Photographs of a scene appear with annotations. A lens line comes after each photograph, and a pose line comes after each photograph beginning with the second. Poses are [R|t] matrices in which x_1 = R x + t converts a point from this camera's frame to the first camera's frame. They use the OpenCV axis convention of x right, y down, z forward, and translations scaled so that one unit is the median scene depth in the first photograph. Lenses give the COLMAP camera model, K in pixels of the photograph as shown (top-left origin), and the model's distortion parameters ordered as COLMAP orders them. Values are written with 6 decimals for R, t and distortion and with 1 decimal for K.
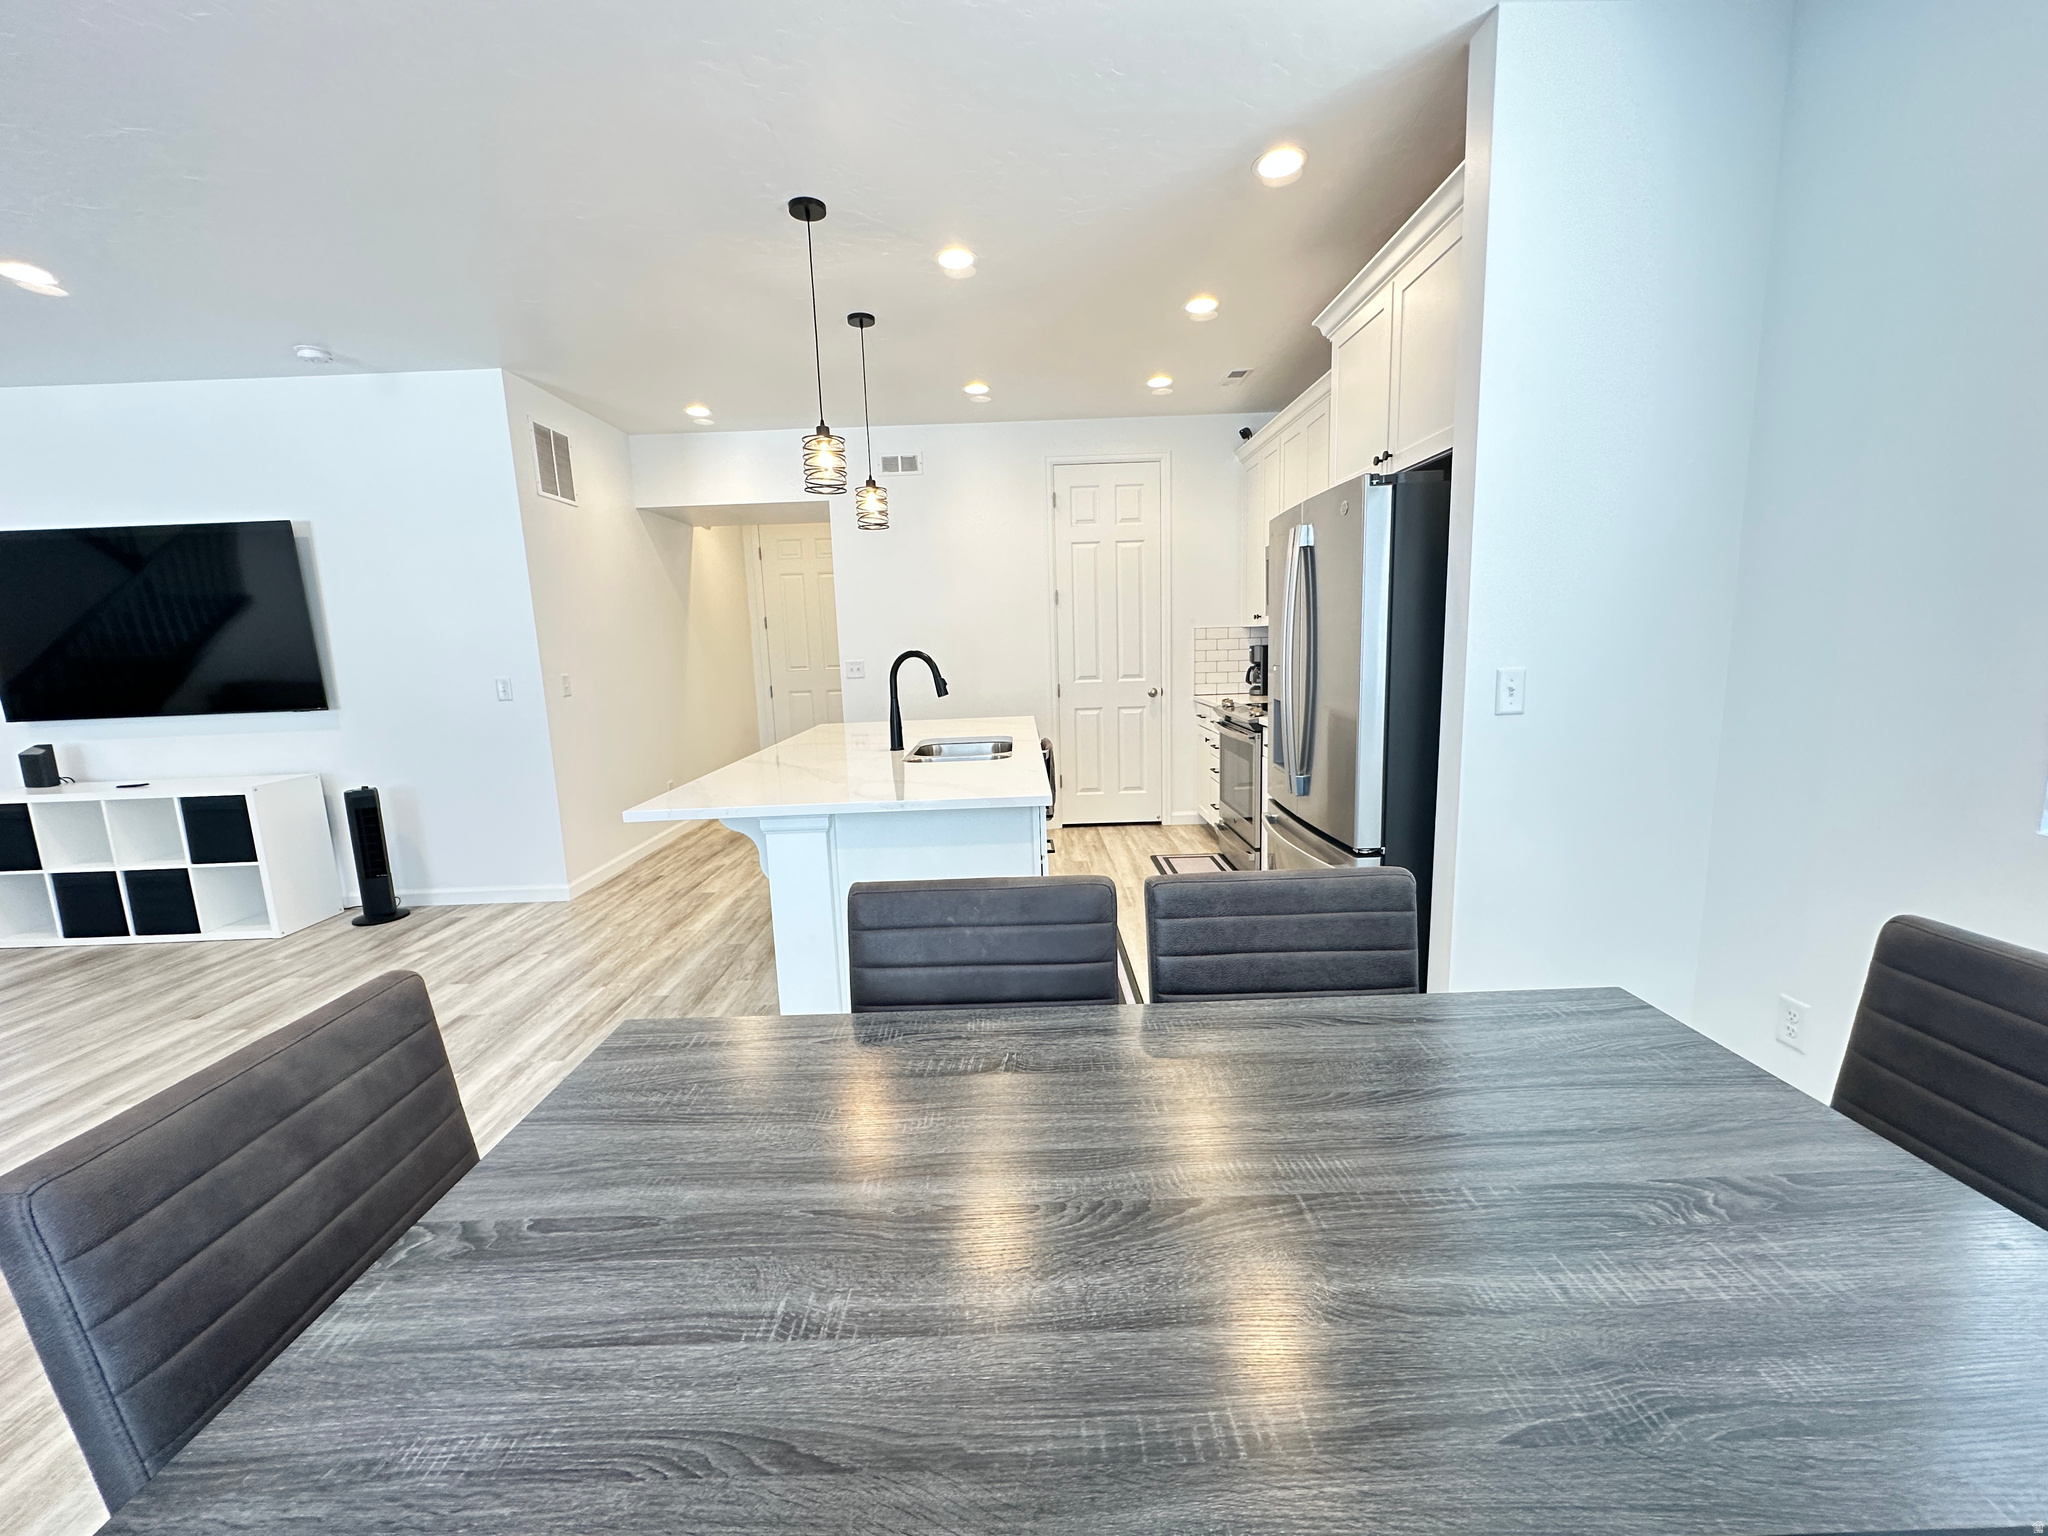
lens RADIAL K [[819.0, 0, 1018.6], [0, 819.0, 768.0], [0, 0, 1]] dist [-0.003586, 0.002191]
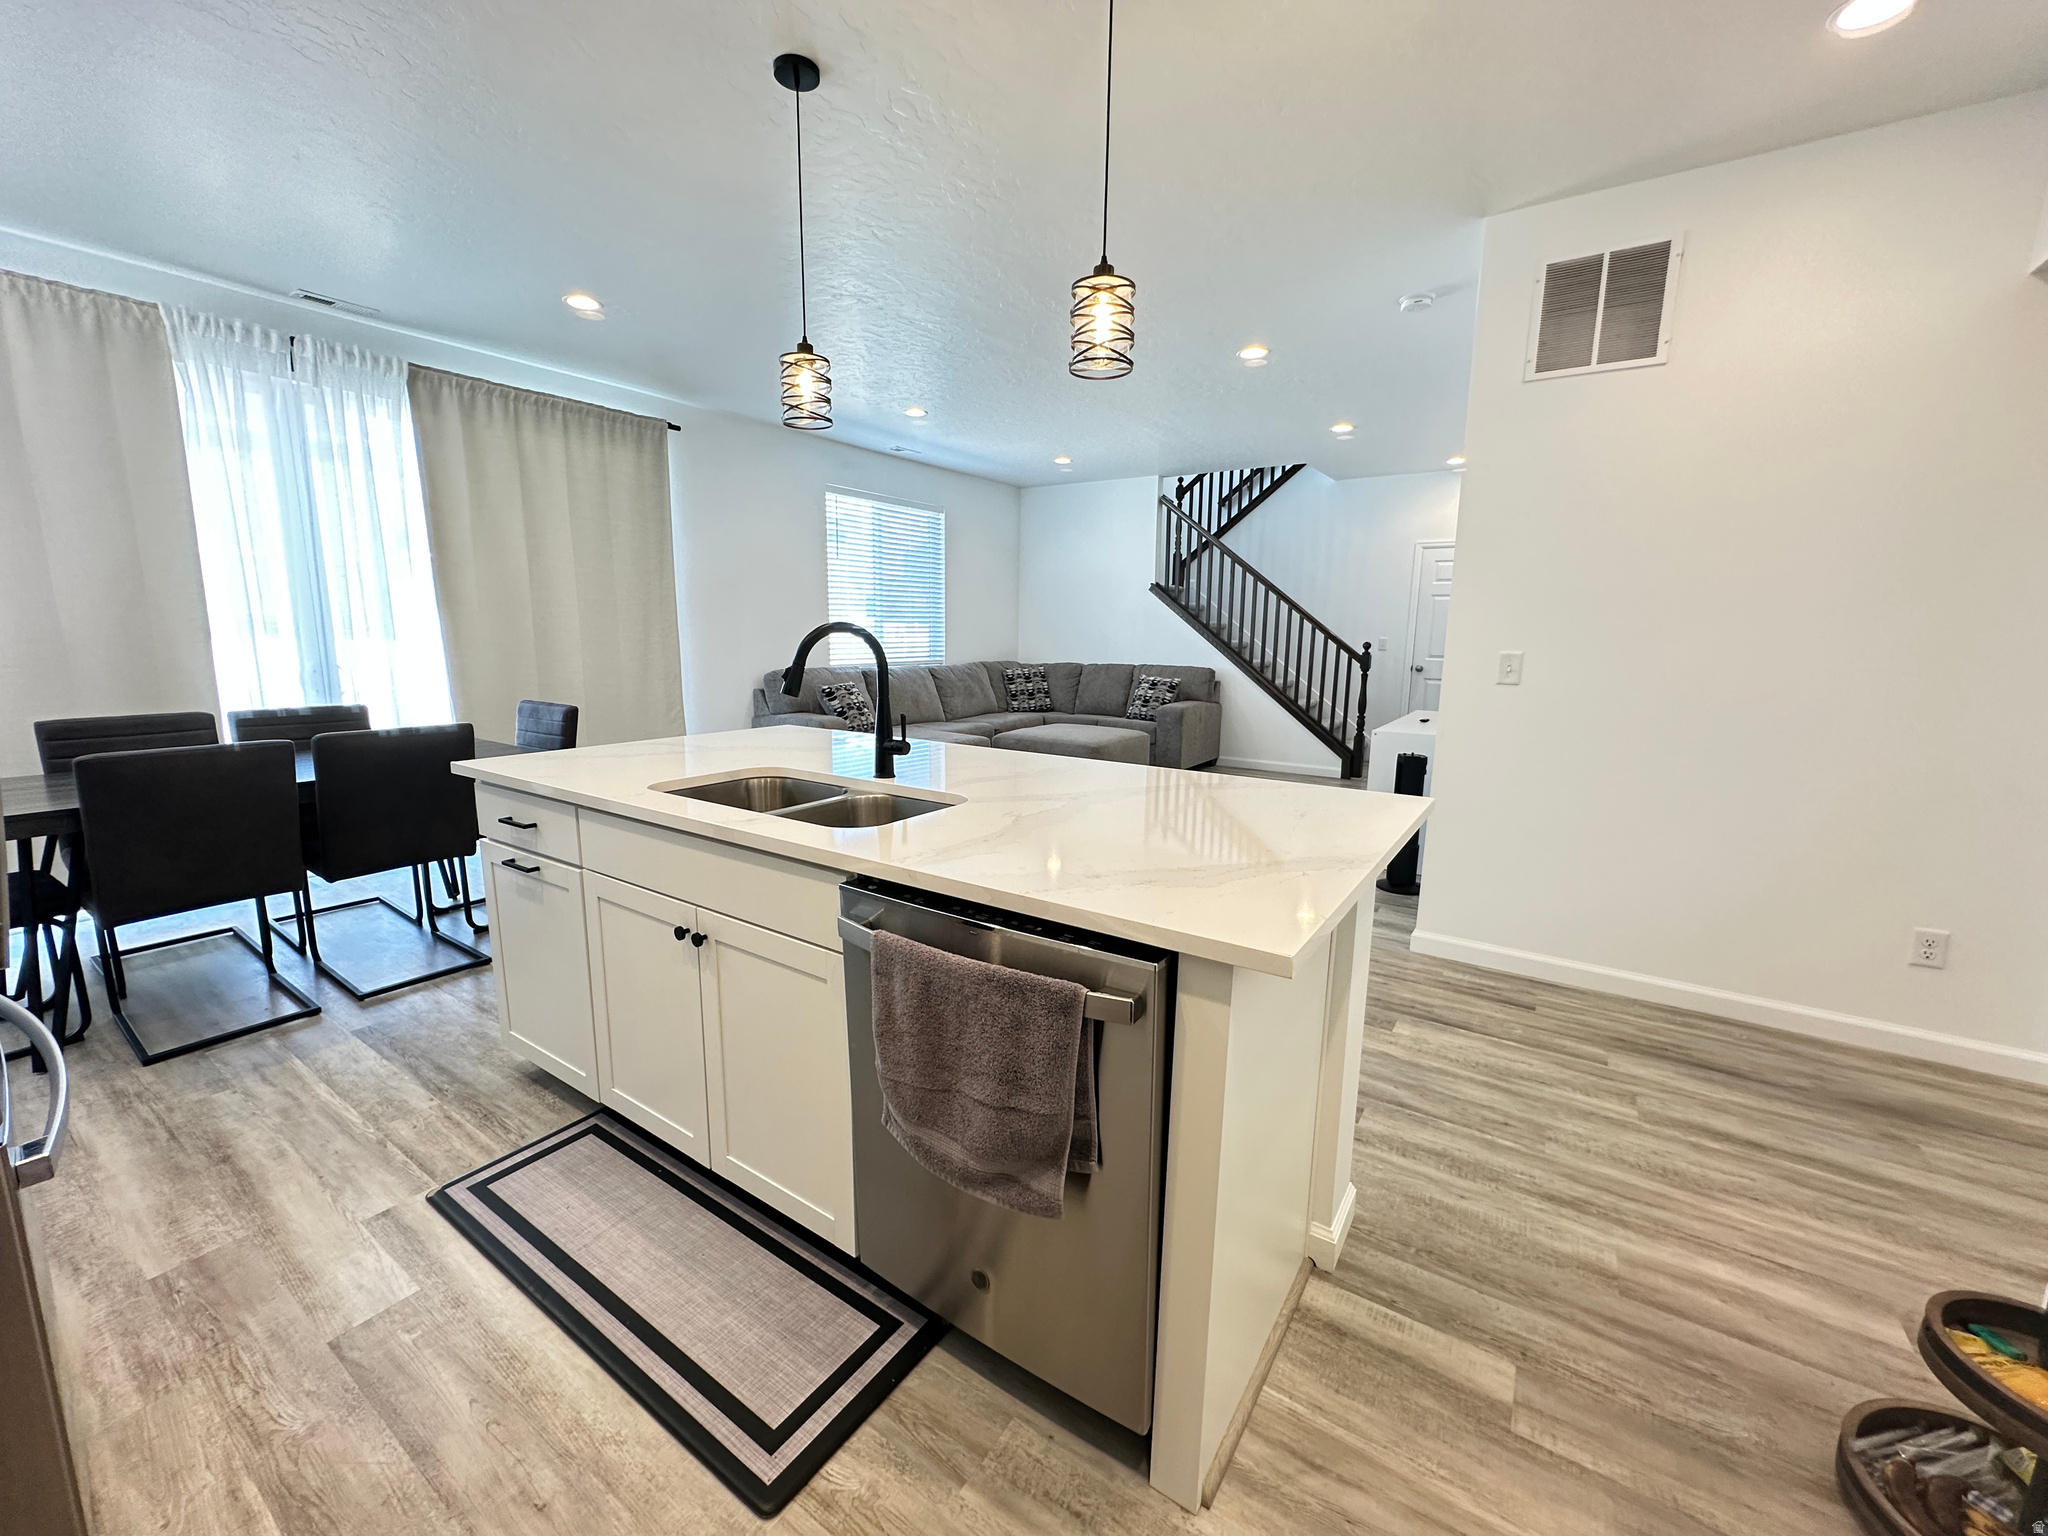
lens RADIAL K [[819.0, 0, 1023.3], [0, 819.0, 768.0], [0, 0, 1]] dist [-0.003586, 0.002191]
pose [[-0.562842, 0.169238, -0.809053, 0.261643], [-0.123004, 0.950766, 0.284453, -0.189641], [0.817361, 0.259619, -0.514315, 1.194343]]
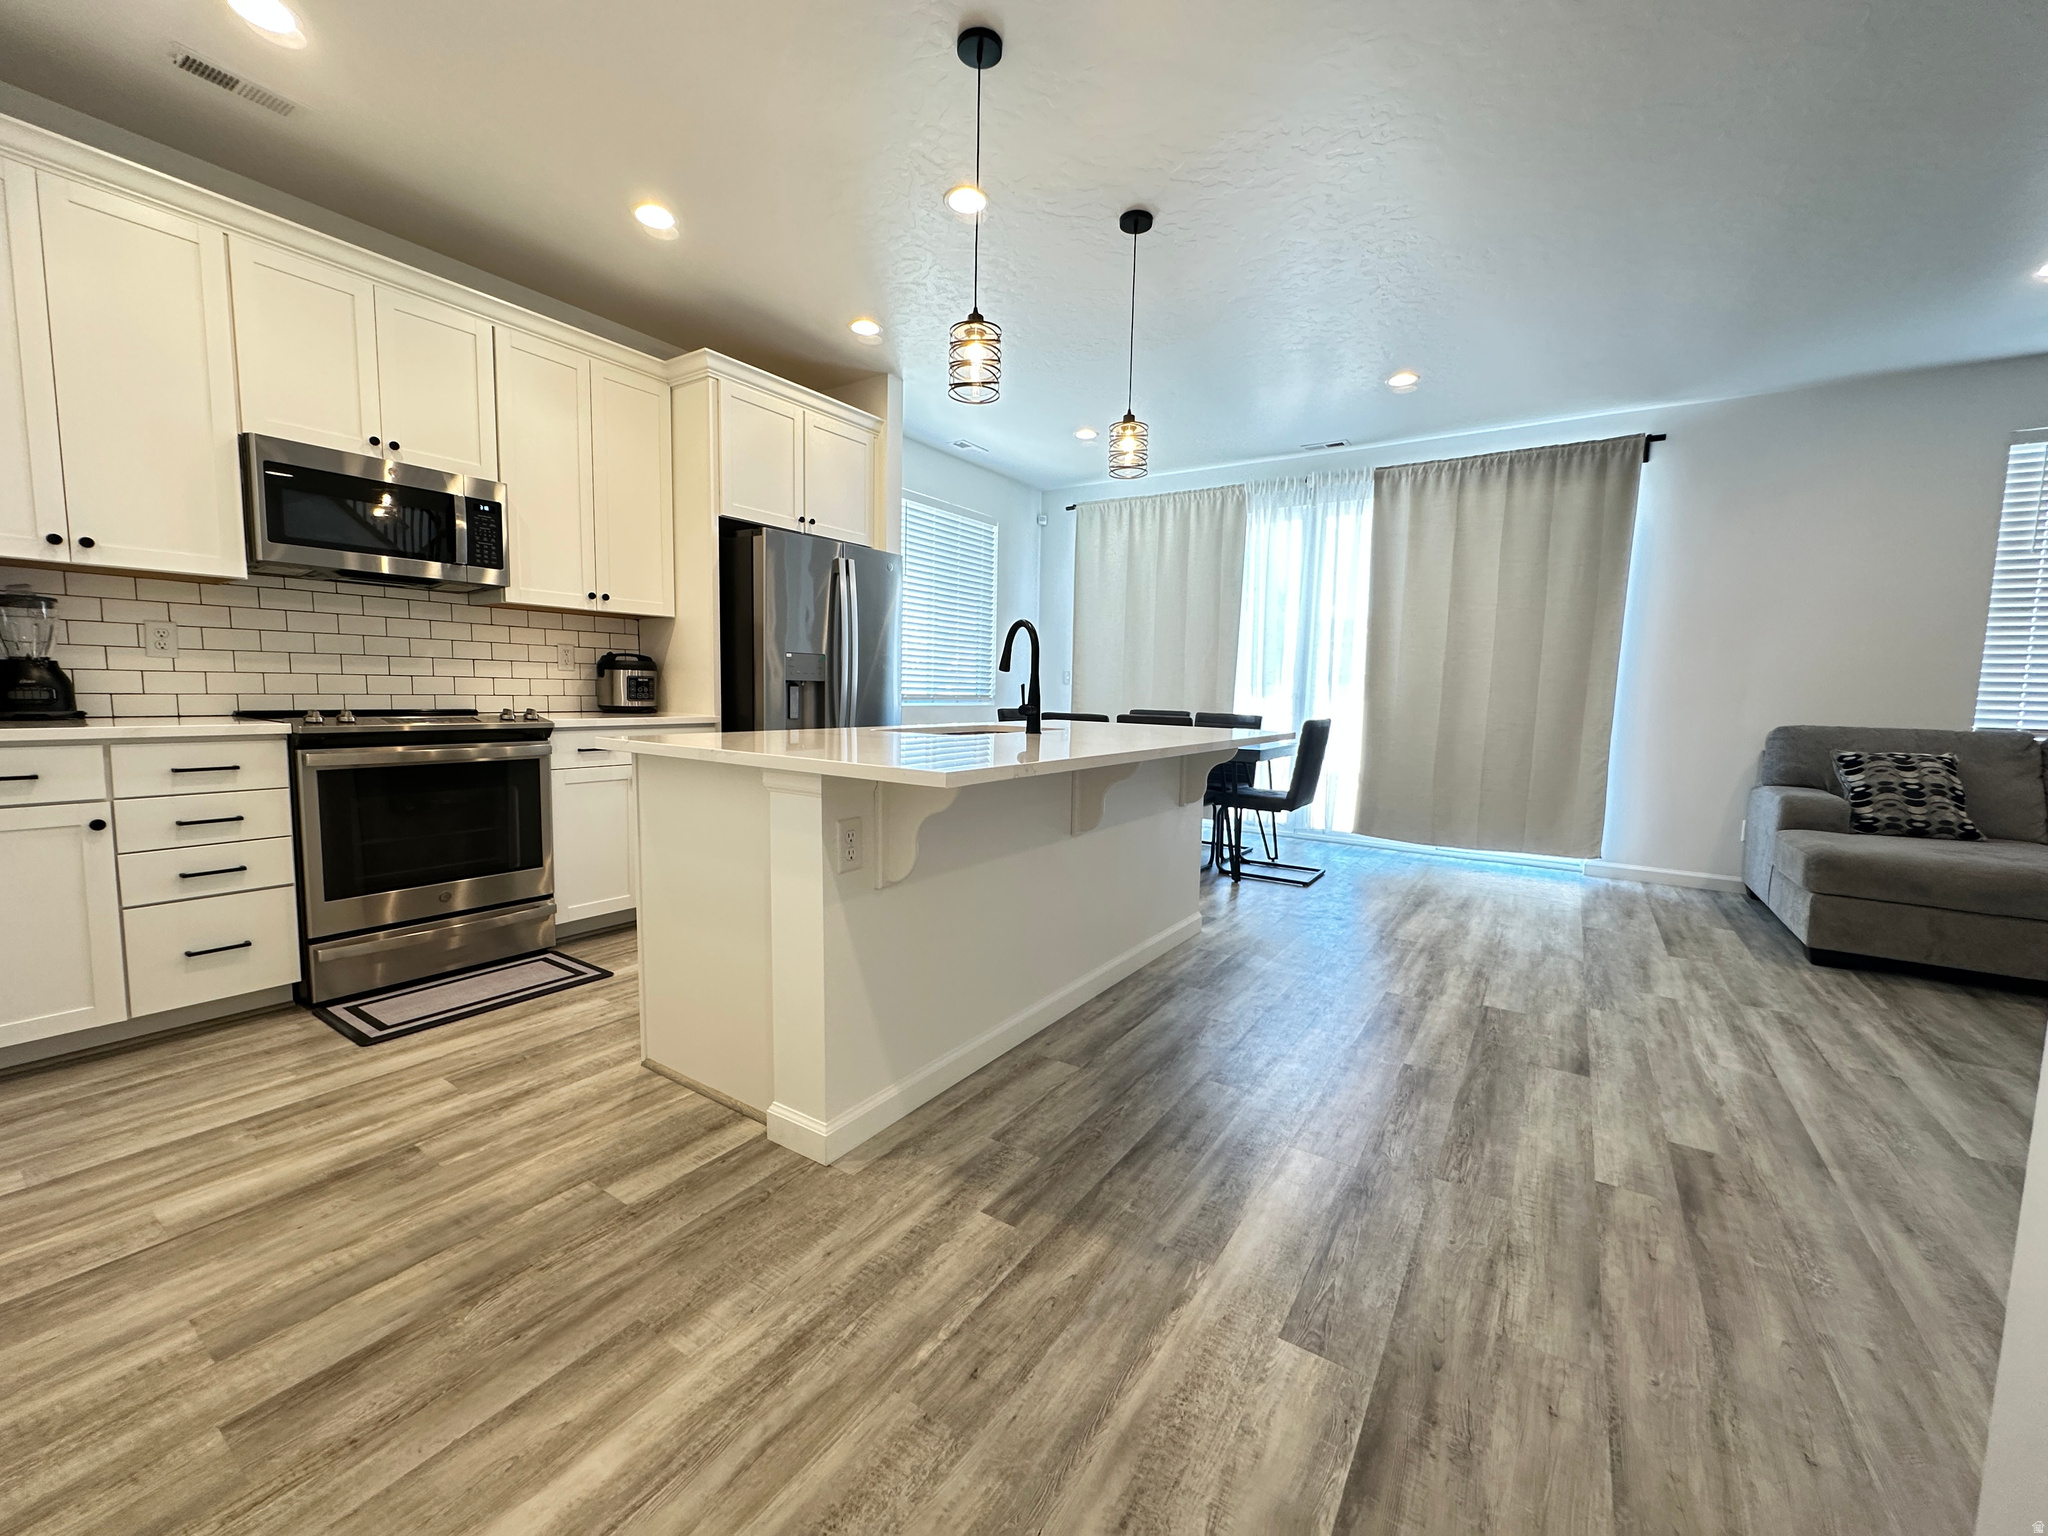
lens RADIAL K [[819.0, 0, 1020.4], [0, 819.0, 767.3], [0, 0, 1]] dist [-0.003586, 0.002191]
pose [[-0.828630, -0.038564, 0.558467, -0.517968], [0.094868, 0.973520, 0.207985, -0.140418], [-0.551700, 0.225324, -0.803030, 1.433958]]
